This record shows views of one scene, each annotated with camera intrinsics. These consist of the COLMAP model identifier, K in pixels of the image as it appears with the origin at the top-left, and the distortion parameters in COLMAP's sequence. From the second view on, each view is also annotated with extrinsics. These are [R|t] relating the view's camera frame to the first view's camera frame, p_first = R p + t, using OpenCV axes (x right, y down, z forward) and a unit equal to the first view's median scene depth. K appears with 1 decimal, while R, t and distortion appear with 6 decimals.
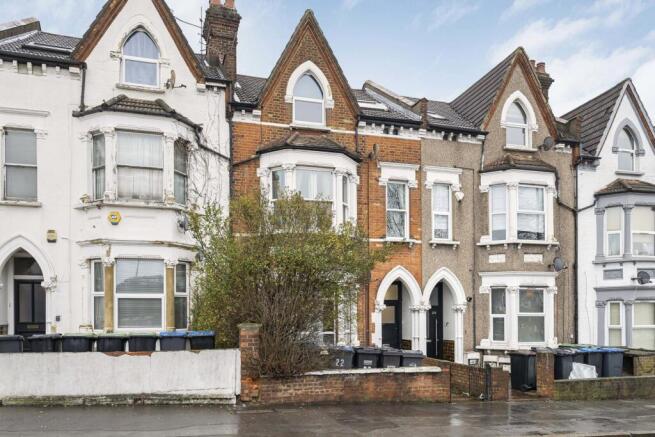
lens RADIAL K [[478.8, 0, 327.5], [0, 478.8, 218.5], [0, 0, 1]] dist [0.003172, 0.001890]
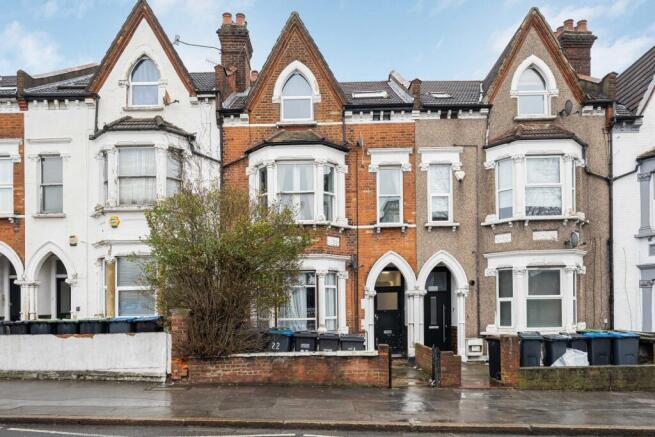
lens RADIAL K [[451.4, 0, 327.5], [0, 451.4, 218.5], [0, 0, 1]] dist [0.002724, -0.000147]
pose [[0.959847, -0.072281, -0.271052, 0.281842], [0.072308, 0.997333, -0.009901, 0.031261], [0.271045, -0.010096, 0.962514, 0.067447]]
